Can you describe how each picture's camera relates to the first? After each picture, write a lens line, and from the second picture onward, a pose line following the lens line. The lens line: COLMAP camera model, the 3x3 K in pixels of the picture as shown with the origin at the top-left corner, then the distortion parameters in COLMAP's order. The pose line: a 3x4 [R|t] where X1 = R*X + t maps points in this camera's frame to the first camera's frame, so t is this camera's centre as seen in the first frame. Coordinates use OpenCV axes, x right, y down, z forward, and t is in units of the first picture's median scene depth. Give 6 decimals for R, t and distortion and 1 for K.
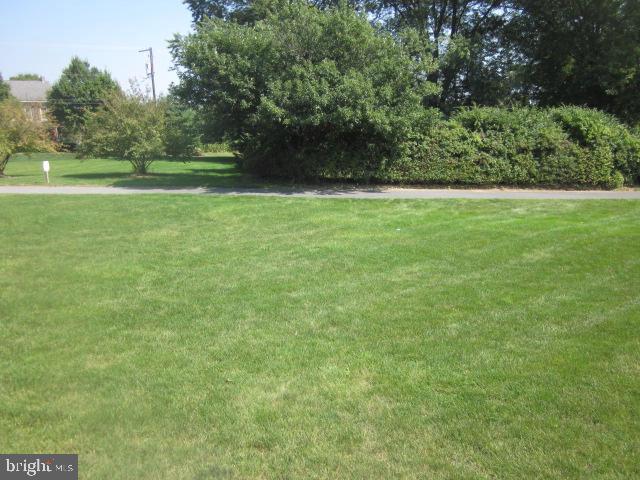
lens RADIAL K [[528.3, 0, 320.5], [0, 528.3, 239.5], [0, 0, 1]] dist [-0.044830, 0.001125]
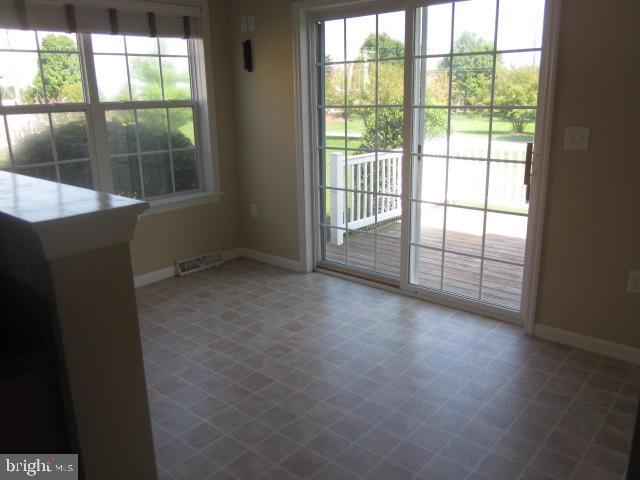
lens RADIAL K [[528.3, 0, 320.7], [0, 528.3, 241.5], [0, 0, 1]] dist [-0.044830, 0.001125]
pose [[0.789051, 0.143661, -0.597294, 0.047558], [-0.102441, 0.989429, 0.102649, 0.044411], [0.605726, -0.019808, 0.795426, -0.219389]]
